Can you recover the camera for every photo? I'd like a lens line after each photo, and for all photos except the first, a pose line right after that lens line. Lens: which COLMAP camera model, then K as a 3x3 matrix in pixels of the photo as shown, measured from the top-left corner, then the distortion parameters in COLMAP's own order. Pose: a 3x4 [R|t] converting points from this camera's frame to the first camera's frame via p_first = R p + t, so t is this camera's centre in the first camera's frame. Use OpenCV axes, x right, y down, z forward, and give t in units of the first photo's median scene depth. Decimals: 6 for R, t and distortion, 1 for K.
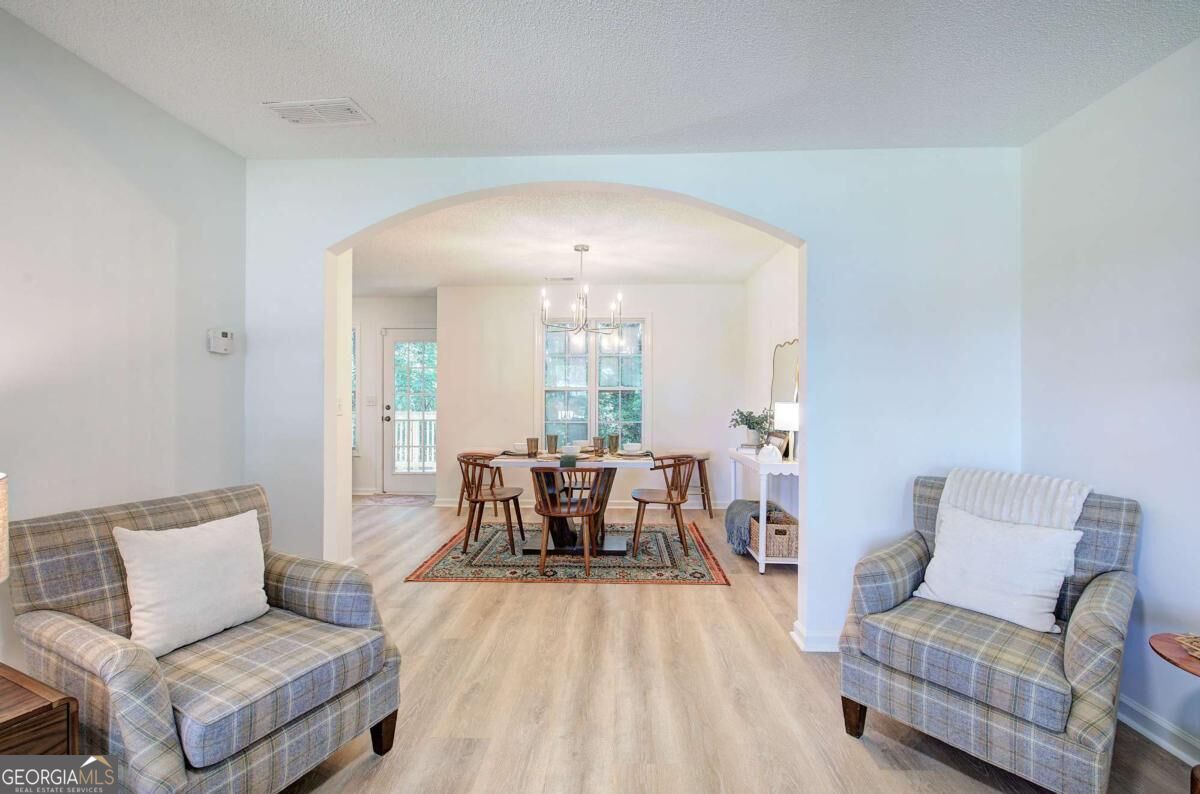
lens RADIAL K [[508.1, 0, 603.9], [0, 508.1, 395.4], [0, 0, 1]] dist [-0.000169, 0.000470]
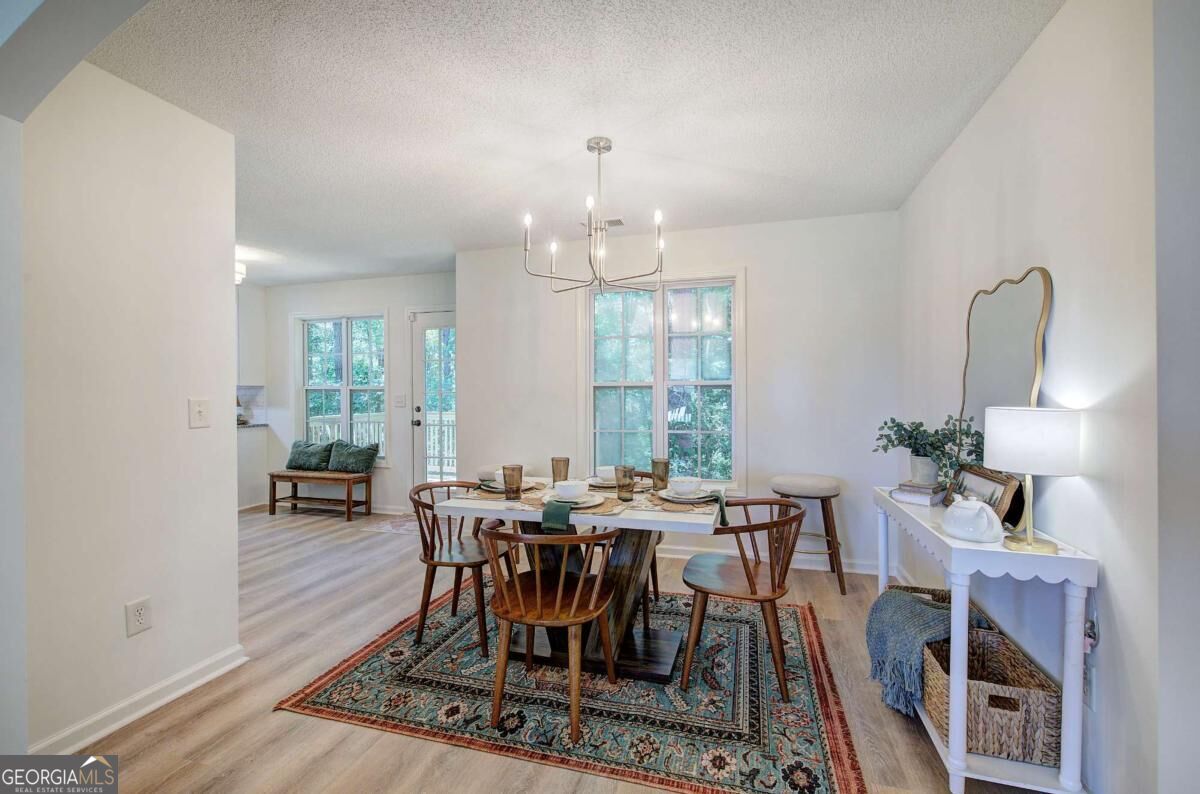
lens RADIAL K [[508.1, 0, 605.8], [0, 508.1, 395.5], [0, 0, 1]] dist [-0.000169, 0.000470]
pose [[0.970006, -0.005174, -0.243028, 0.110644], [0.006582, 0.999966, 0.004981, -0.000949], [0.242994, -0.006431, 0.970007, 0.445546]]
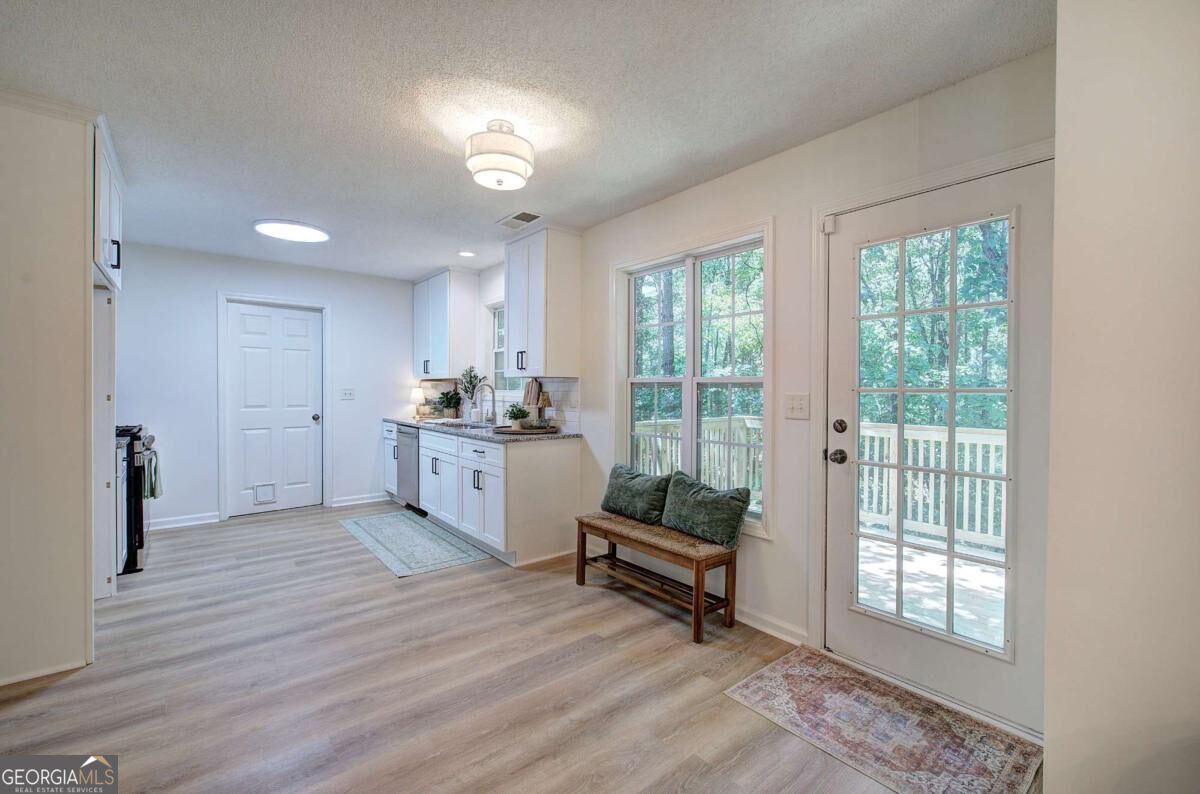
lens RADIAL K [[508.1, 0, 596.7], [0, 508.1, 391.1], [0, 0, 1]] dist [-0.000169, 0.000470]
pose [[0.653297, 0.004695, -0.757088, -0.416483], [-0.003931, 0.999988, 0.002810, -0.004168], [0.757092, 0.001140, 0.653307, 0.996697]]
